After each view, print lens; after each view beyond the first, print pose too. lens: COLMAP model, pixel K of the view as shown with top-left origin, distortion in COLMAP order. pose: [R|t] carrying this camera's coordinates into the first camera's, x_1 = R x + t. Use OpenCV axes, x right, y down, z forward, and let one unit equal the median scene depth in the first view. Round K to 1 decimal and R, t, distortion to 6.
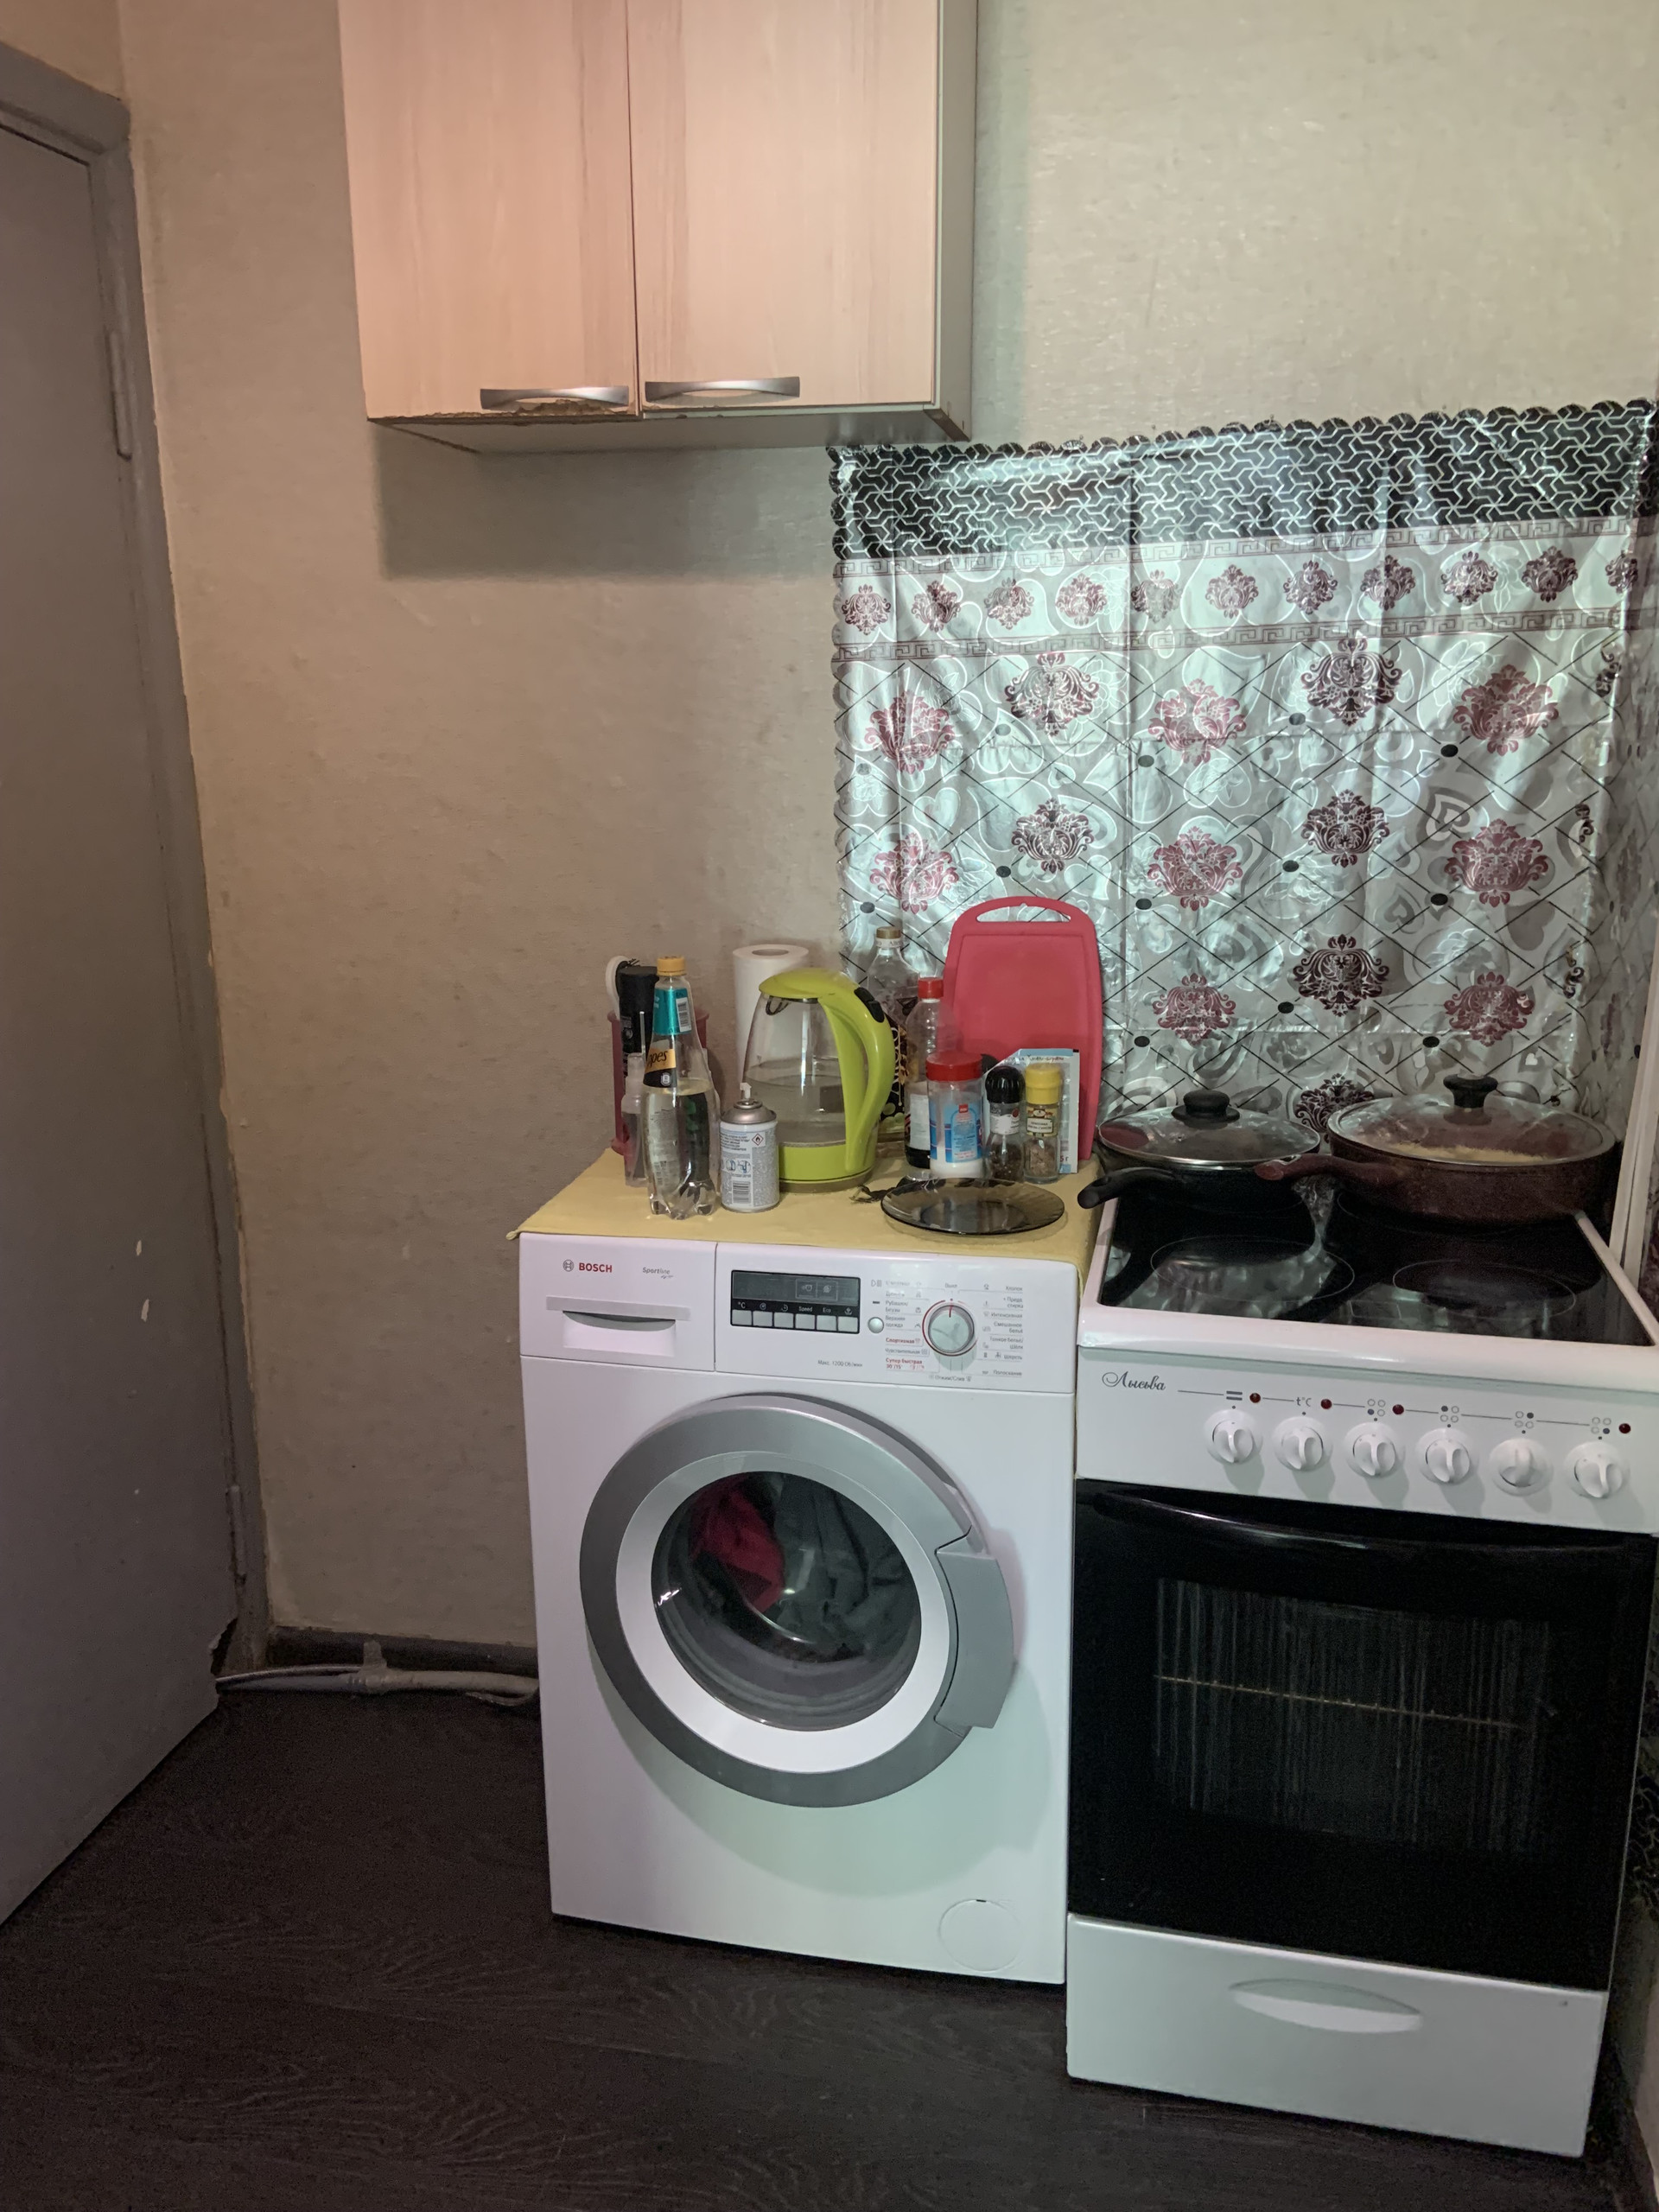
lens RADIAL K [[1694.6, 0, 835.2], [0, 1694.6, 1116.4], [0, 0, 1]] dist [-0.006093, -0.022908]
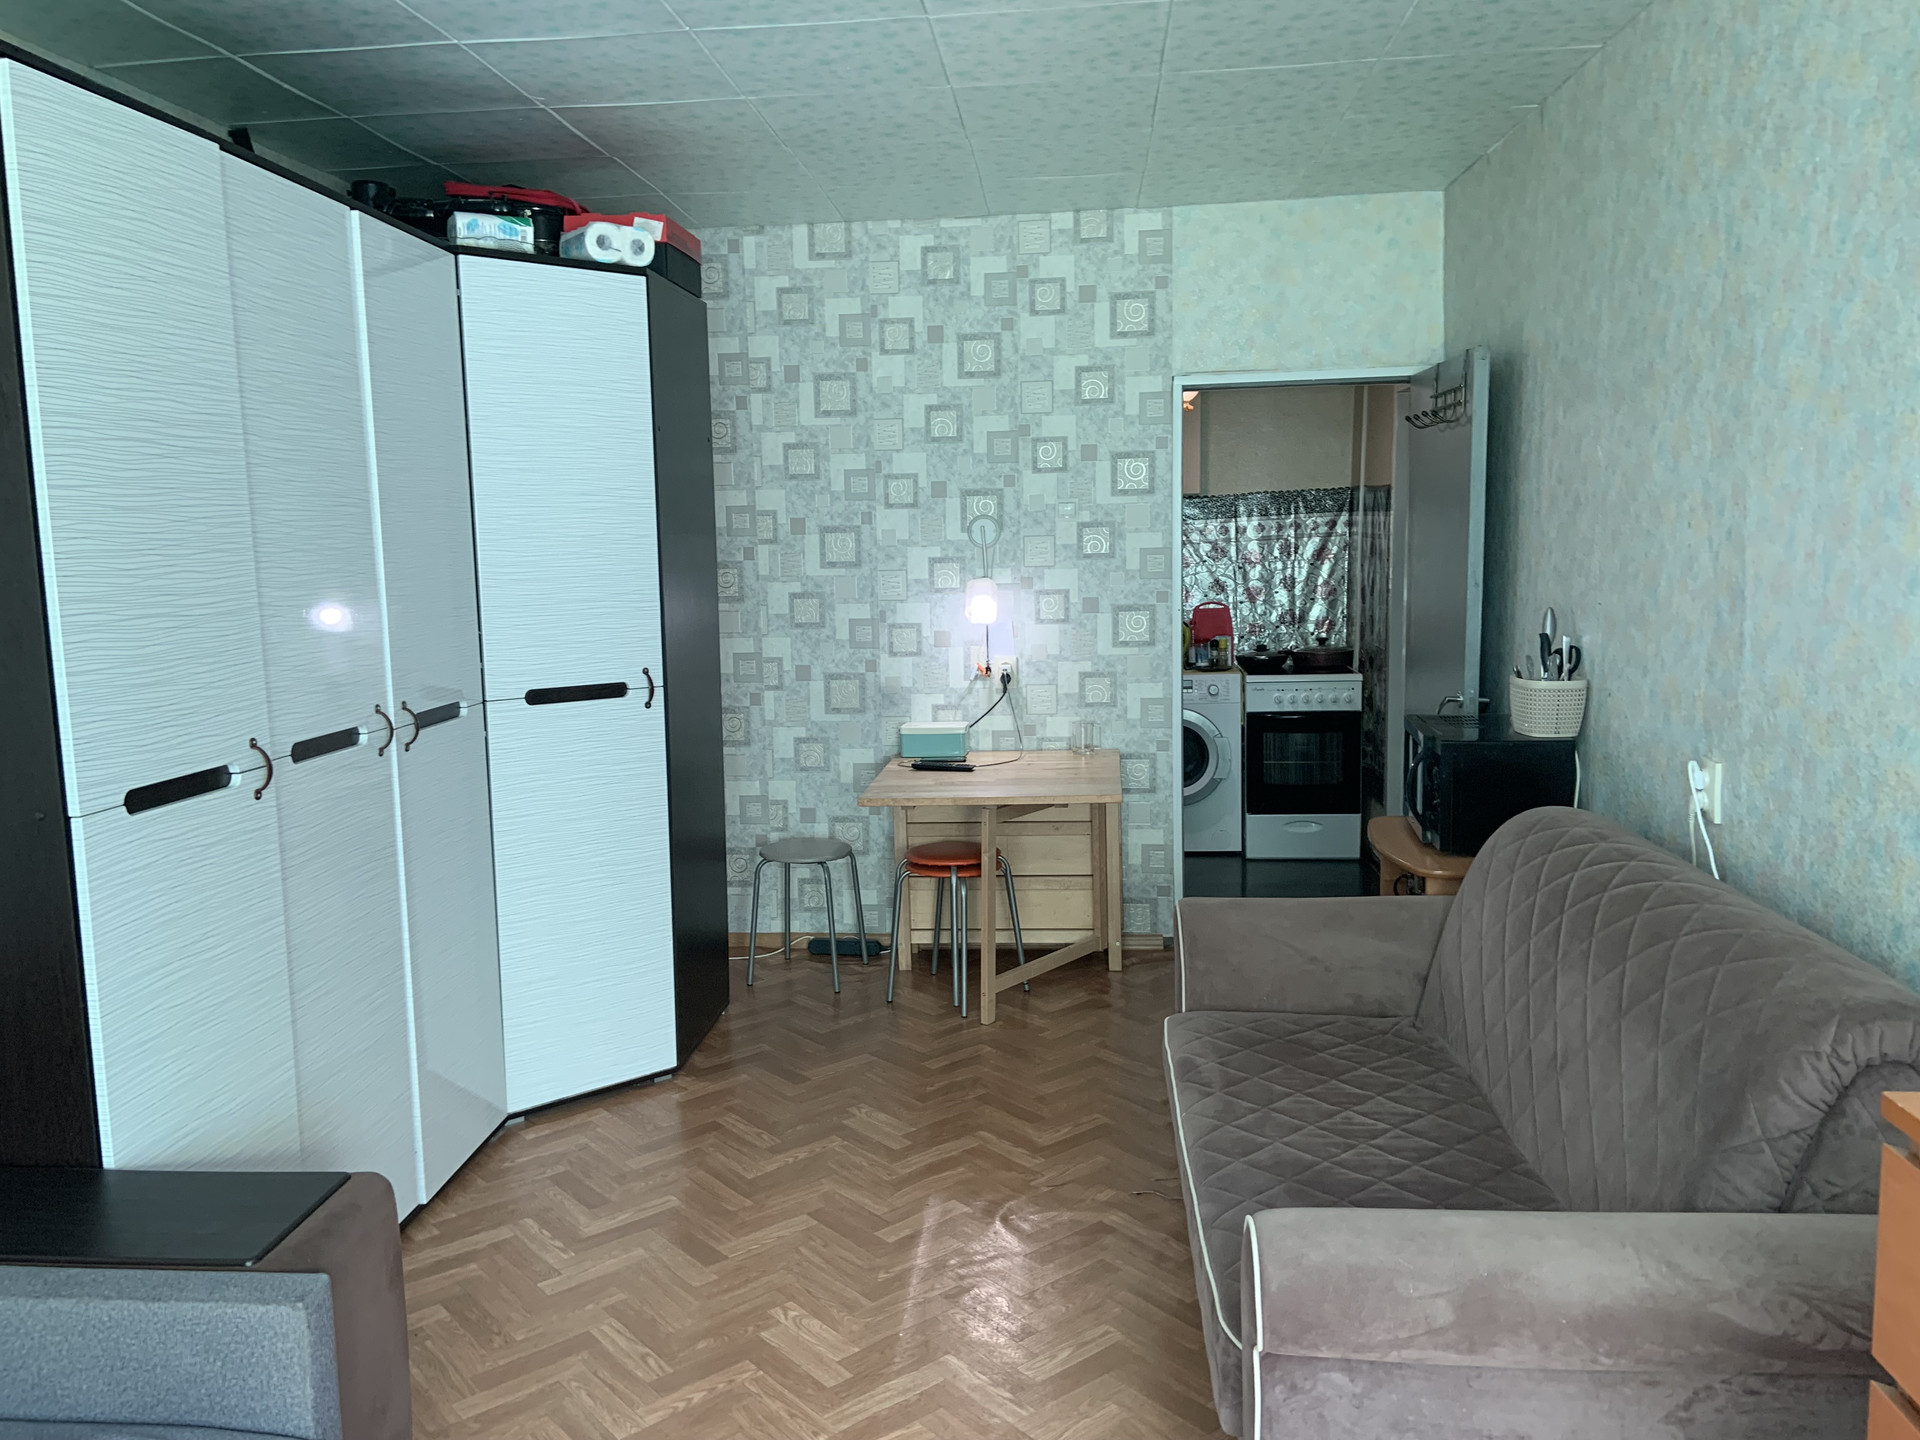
lens RADIAL K [[1470.9, 0, 951.9], [0, 1470.9, 712.2], [0, 0, 1]] dist [-0.006093, -0.022908]
pose [[0.996728, -0.023193, 0.077436, -0.835719], [0.033721, 0.989921, -0.137547, 0.631370], [-0.073465, 0.139708, 0.987464, -2.536846]]
